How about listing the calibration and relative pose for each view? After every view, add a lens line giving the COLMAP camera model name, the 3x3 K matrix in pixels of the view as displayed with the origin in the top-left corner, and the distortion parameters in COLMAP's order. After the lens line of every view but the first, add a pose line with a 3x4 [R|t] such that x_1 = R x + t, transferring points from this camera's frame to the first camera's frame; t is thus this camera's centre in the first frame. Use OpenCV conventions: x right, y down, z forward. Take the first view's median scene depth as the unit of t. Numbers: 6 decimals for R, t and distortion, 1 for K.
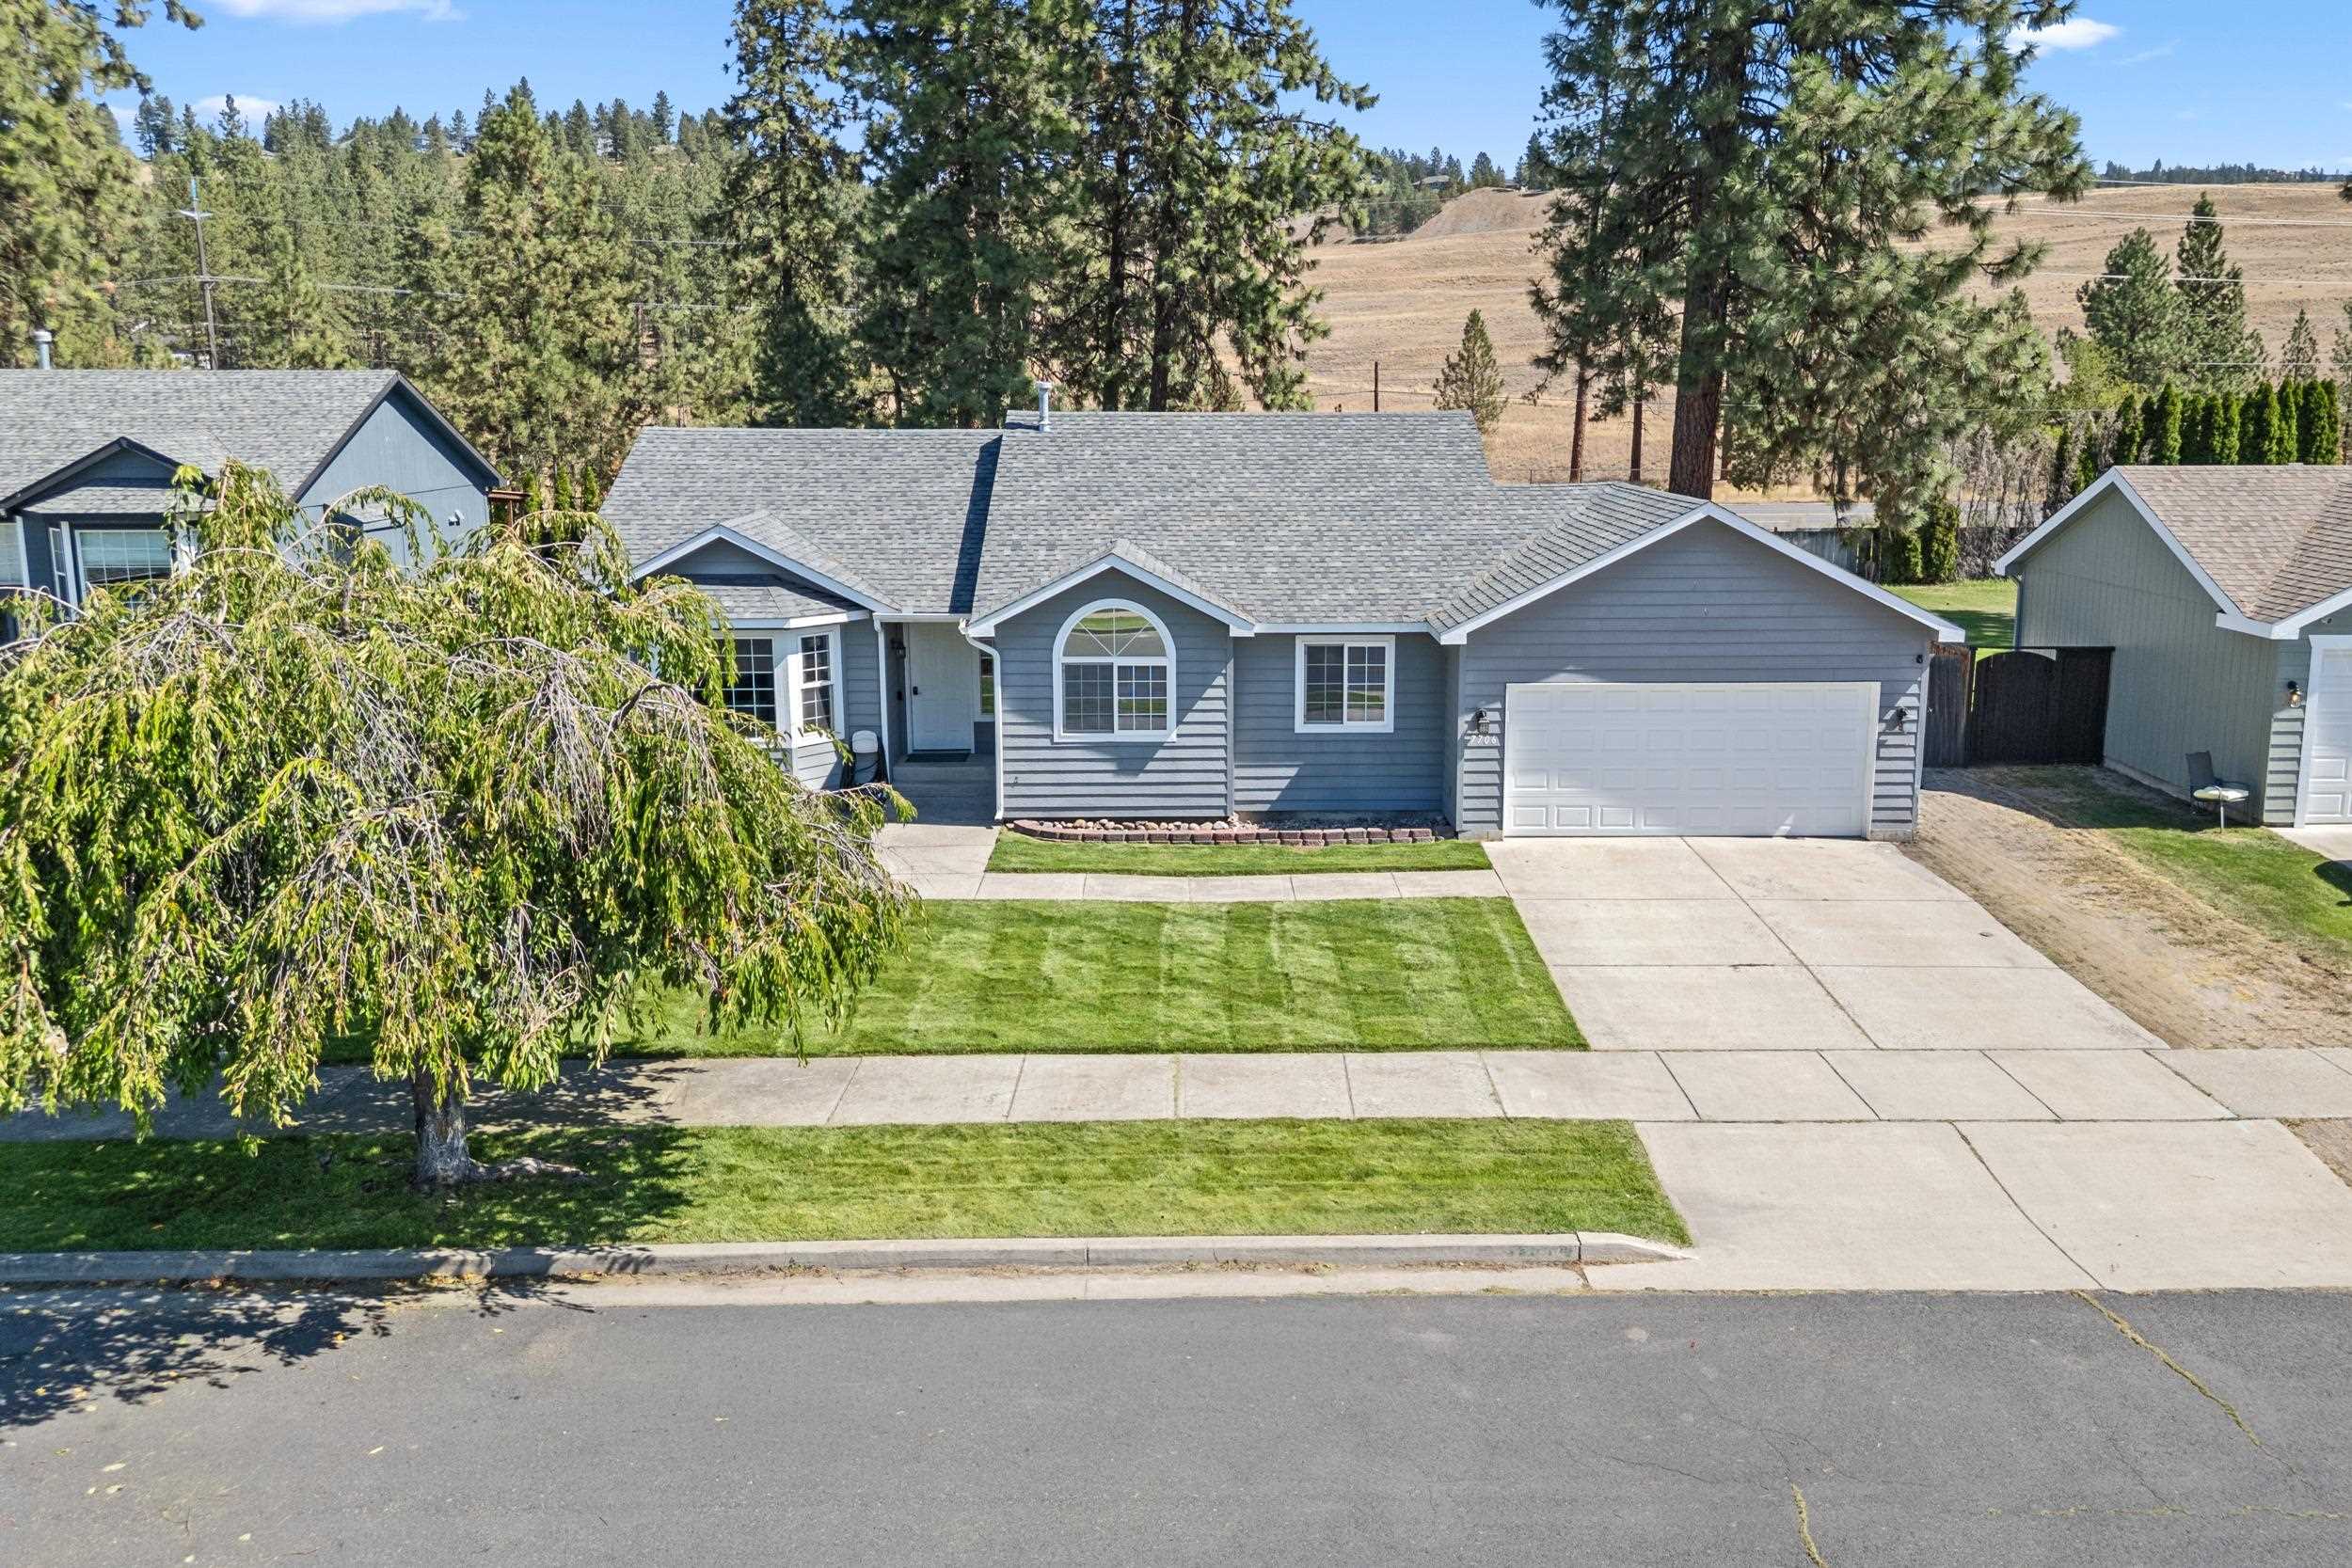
lens RADIAL K [[1702.3, 0, 1237.5], [0, 1702.3, 692.9], [0, 0, 1]] dist [0.069305, -0.059080]
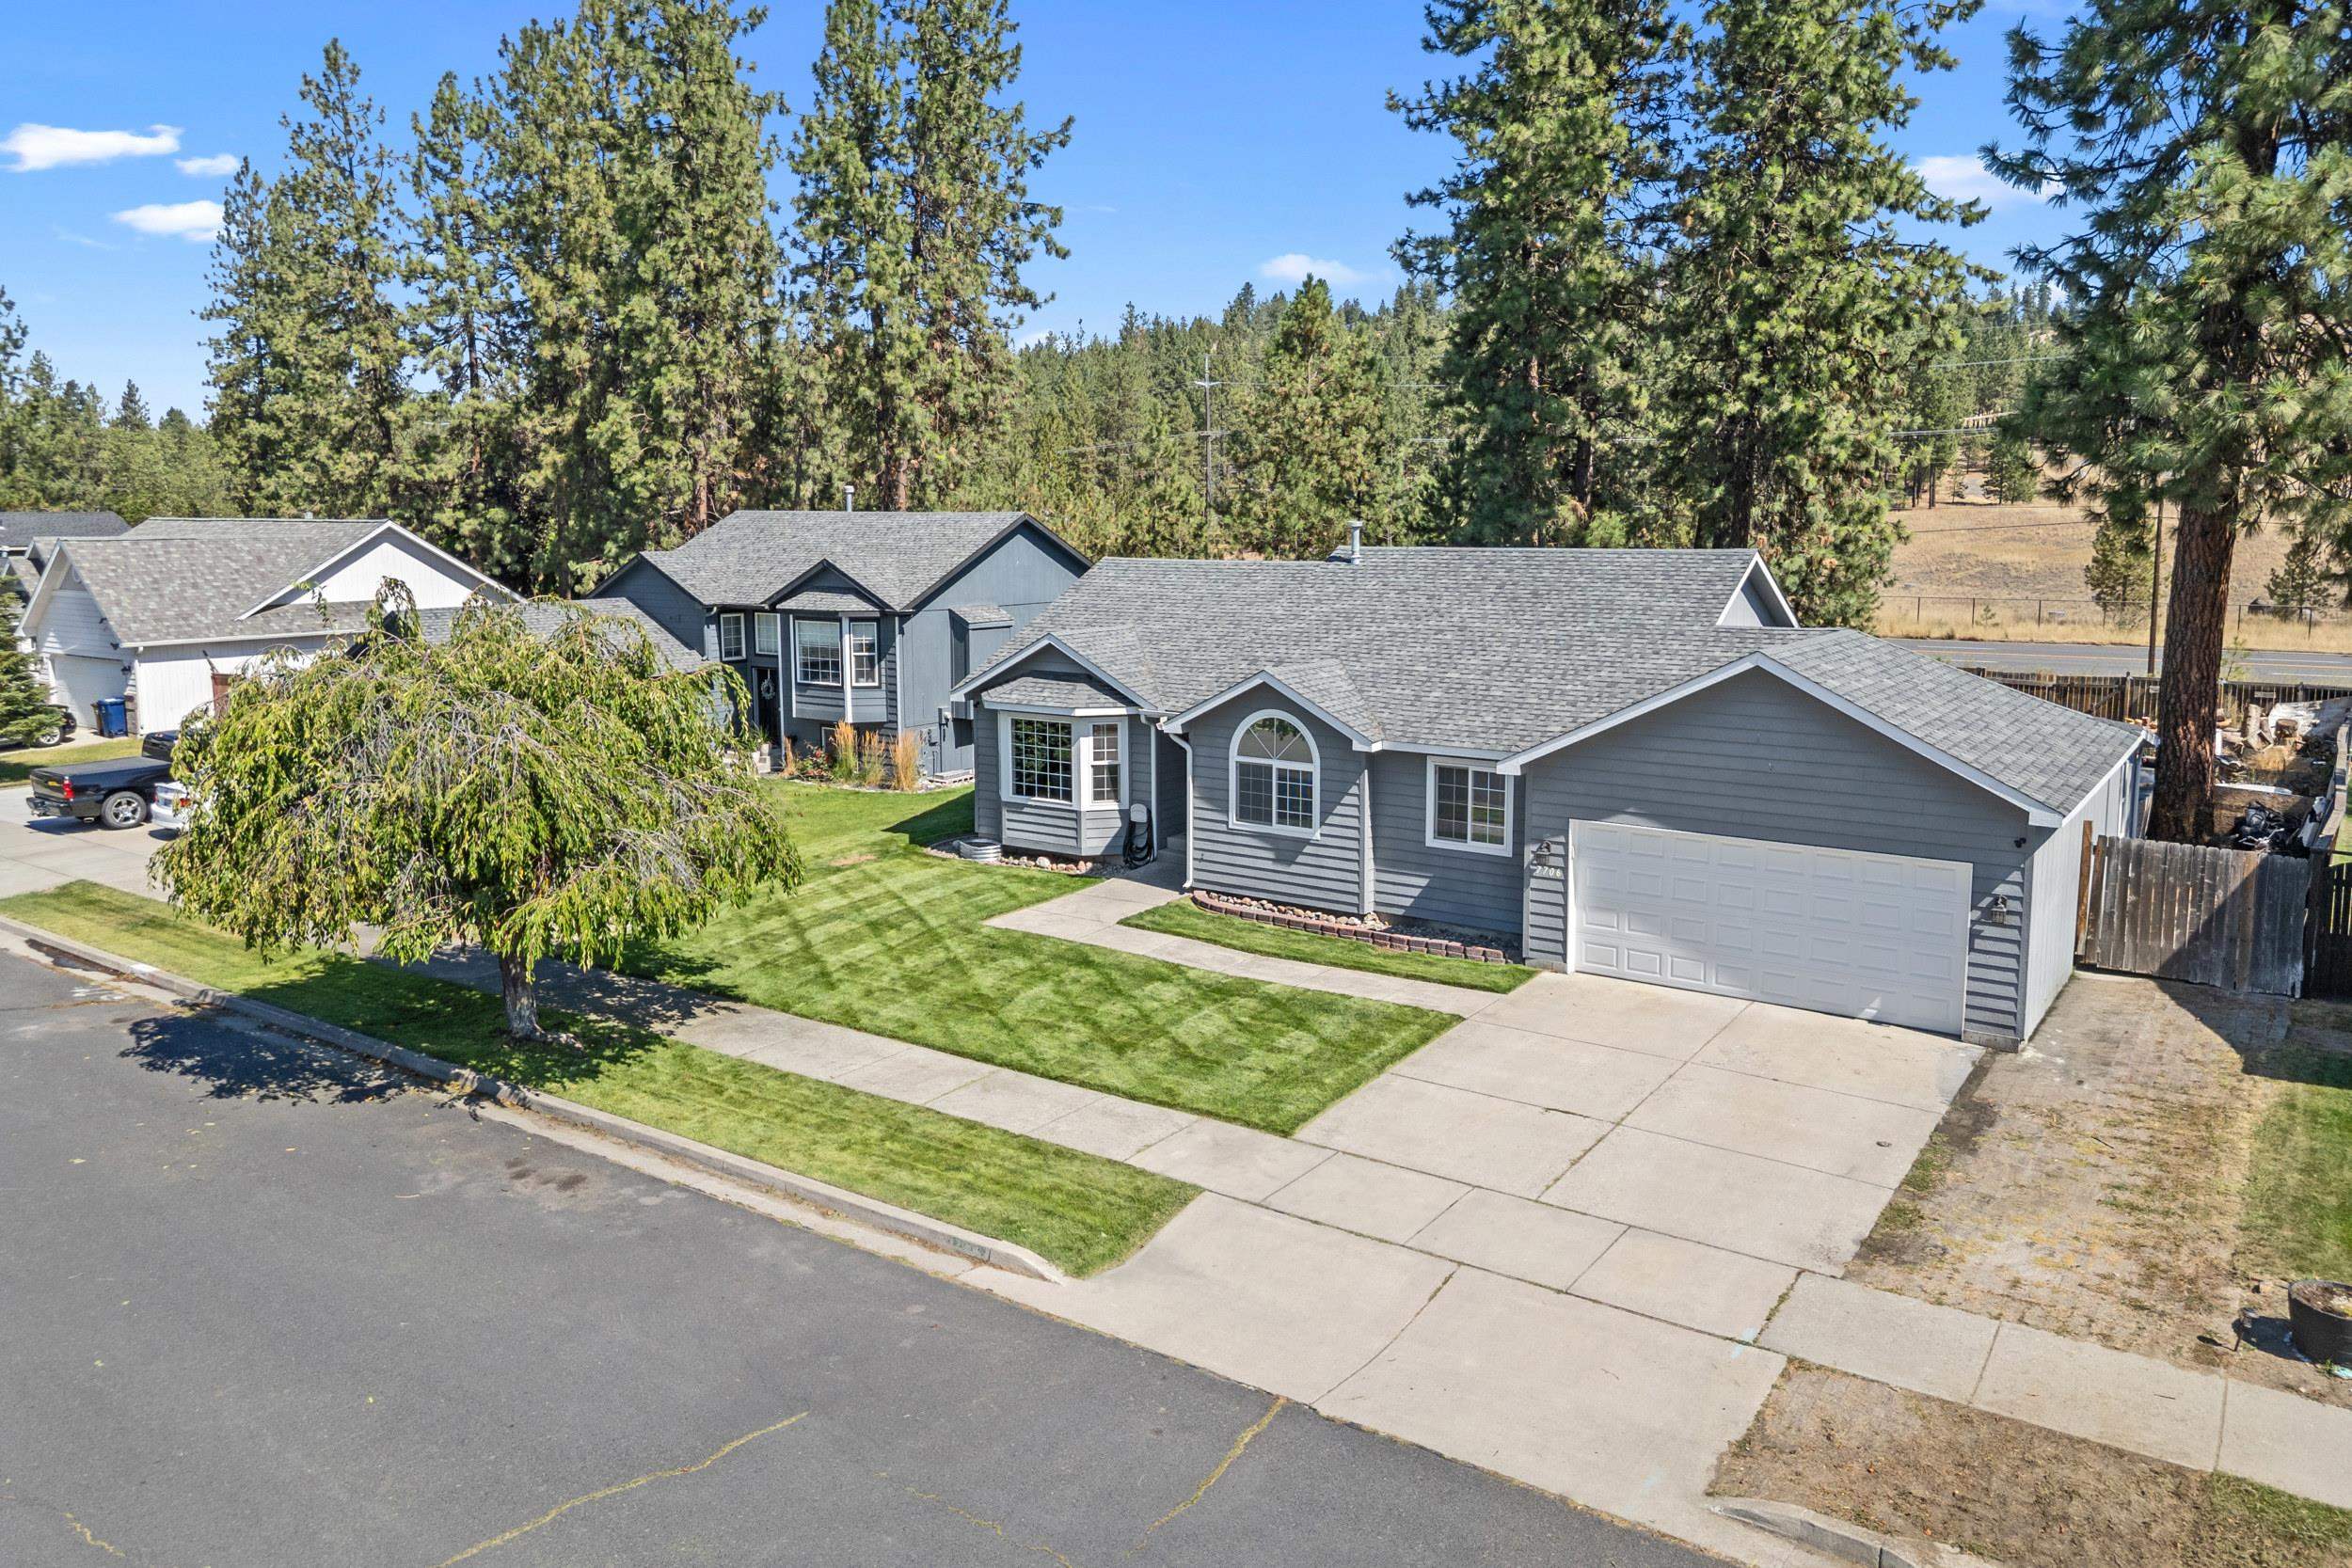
lens RADIAL K [[1656.6, 0, 1201.2], [0, 1656.6, 720.3], [0, 0, 1]] dist [0.069834, -0.058346]
pose [[0.810980, 0.073488, -0.580441, 0.659577], [-0.102412, 0.994594, -0.017165, -0.029068], [0.576042, 0.073365, 0.814121, 0.070009]]
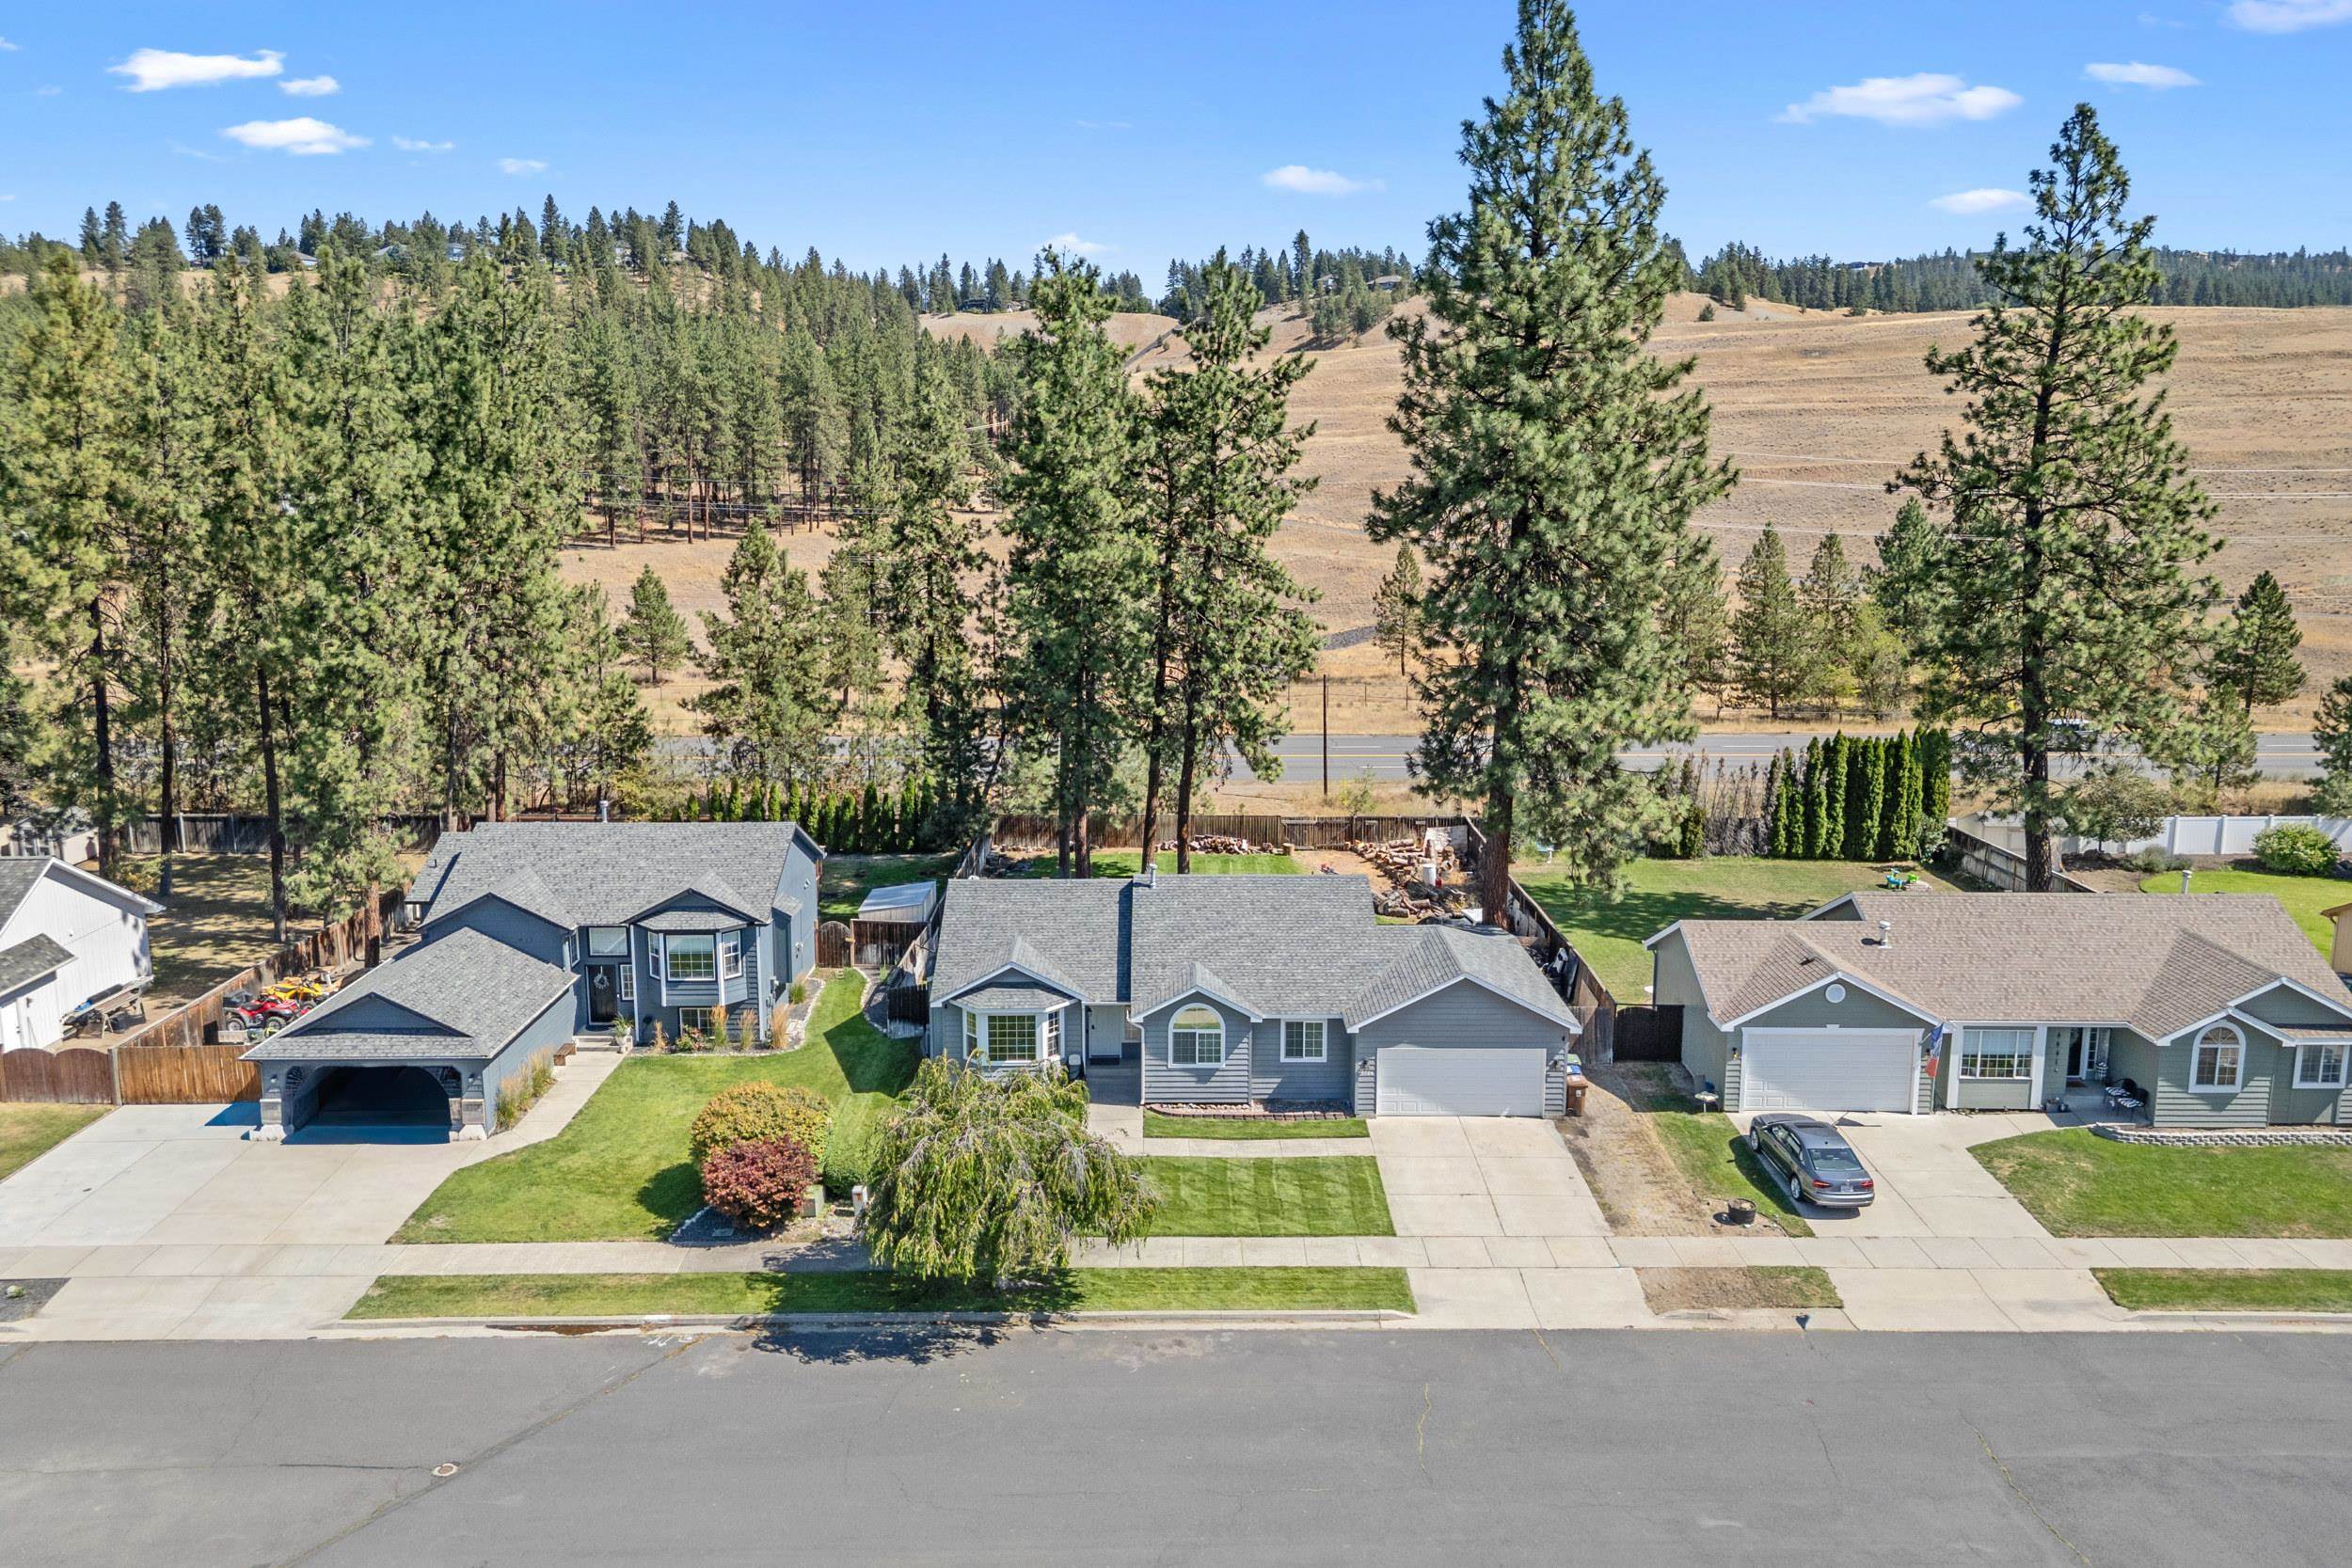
lens RADIAL K [[1656.6, 0, 1201.2], [0, 1656.6, 720.3], [0, 0, 1]] dist [0.069834, -0.058346]
pose [[0.999977, 0.006213, 0.002661, -0.092964], [-0.006193, 0.999954, -0.007339, -0.491144], [-0.002707, 0.007323, 0.999970, -1.368794]]
